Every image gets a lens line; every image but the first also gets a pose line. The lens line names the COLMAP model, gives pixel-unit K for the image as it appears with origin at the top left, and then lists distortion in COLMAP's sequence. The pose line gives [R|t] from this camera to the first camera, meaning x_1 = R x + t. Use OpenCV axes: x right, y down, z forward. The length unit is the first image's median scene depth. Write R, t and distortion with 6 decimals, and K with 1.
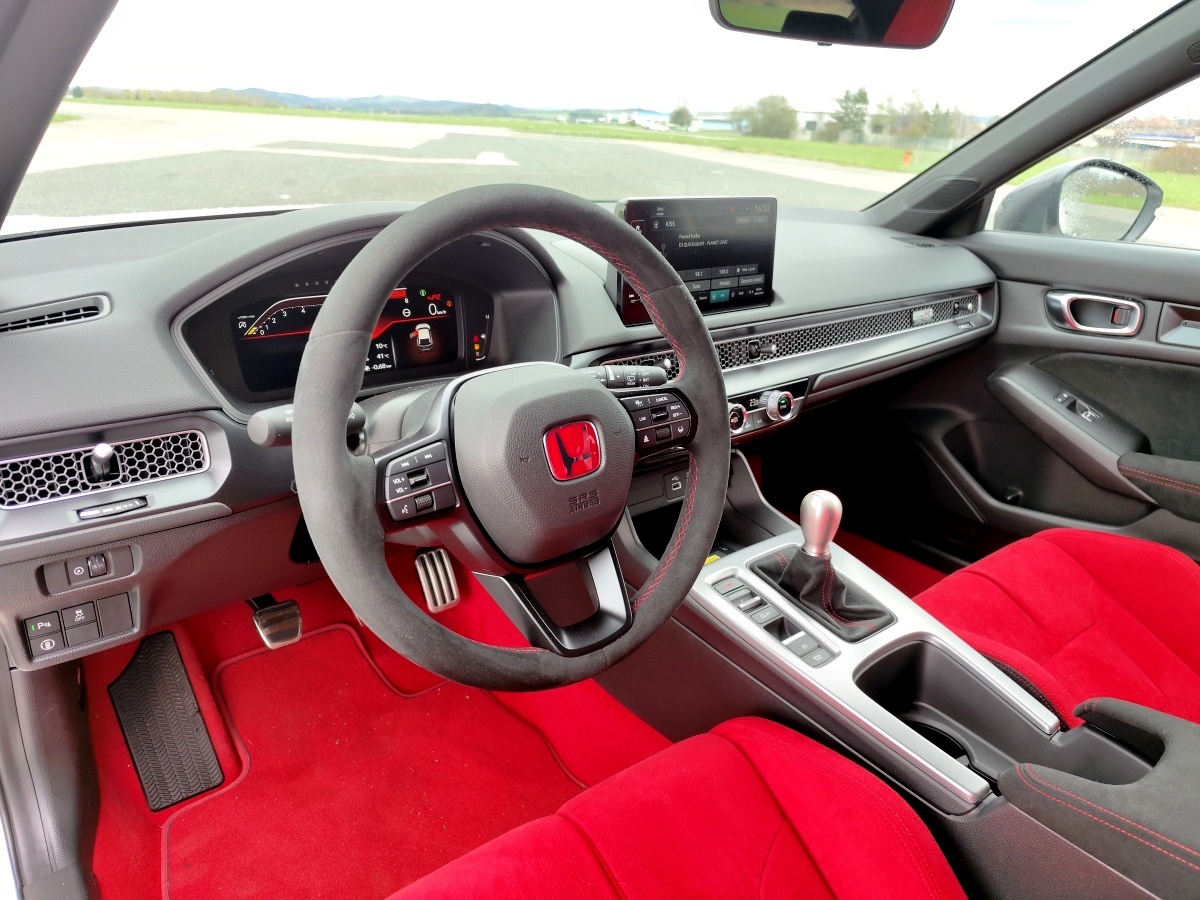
lens RADIAL K [[820.8, 0, 600.0], [0, 820.8, 450.0], [0, 0, 1]] dist [0.025240, 0.000279]
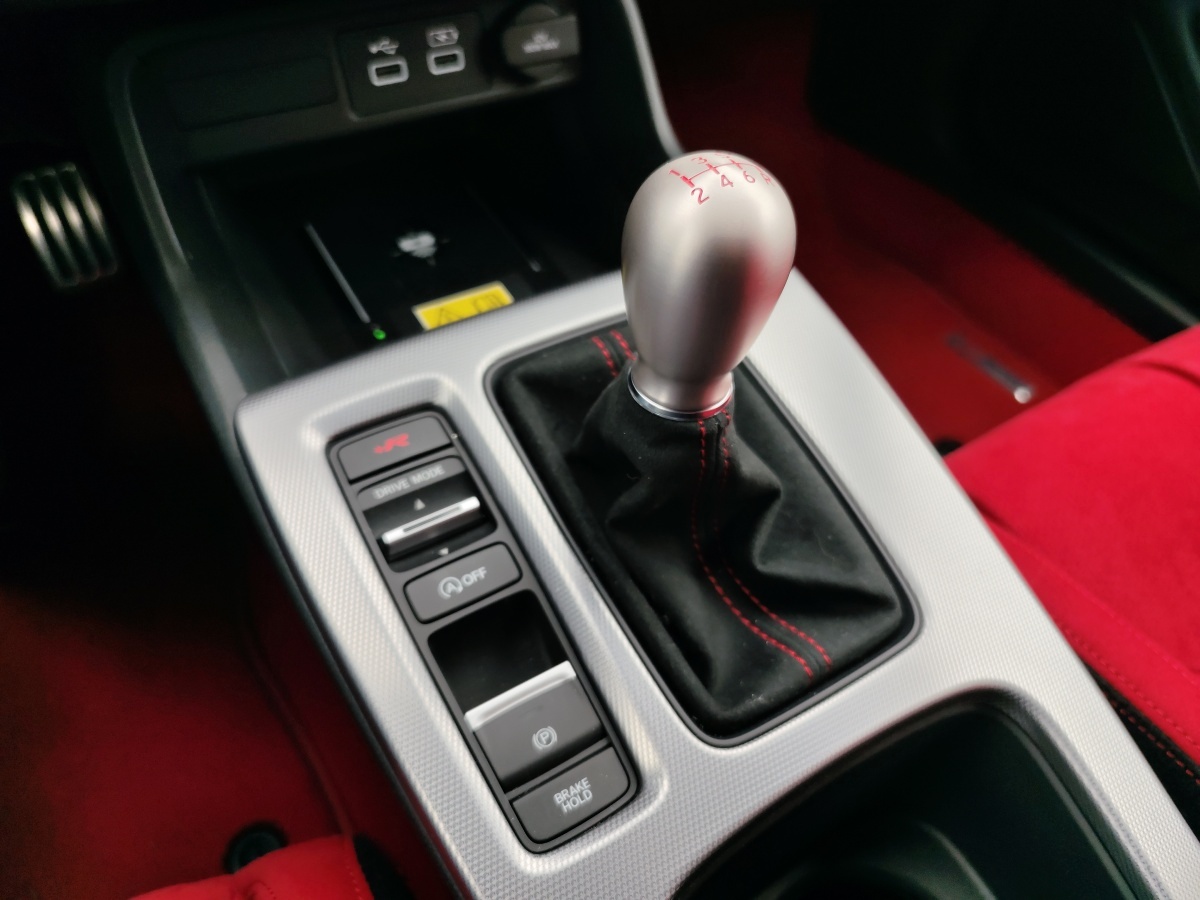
lens RADIAL K [[820.8, 0, 600.0], [0, 820.8, 450.0], [0, 0, 1]] dist [0.025240, 0.000279]
pose [[0.988031, 0.131838, -0.080087, 0.245218], [-0.080372, 0.883114, 0.462222, 0.019194], [0.131664, -0.450253, 0.883140, 0.708558]]
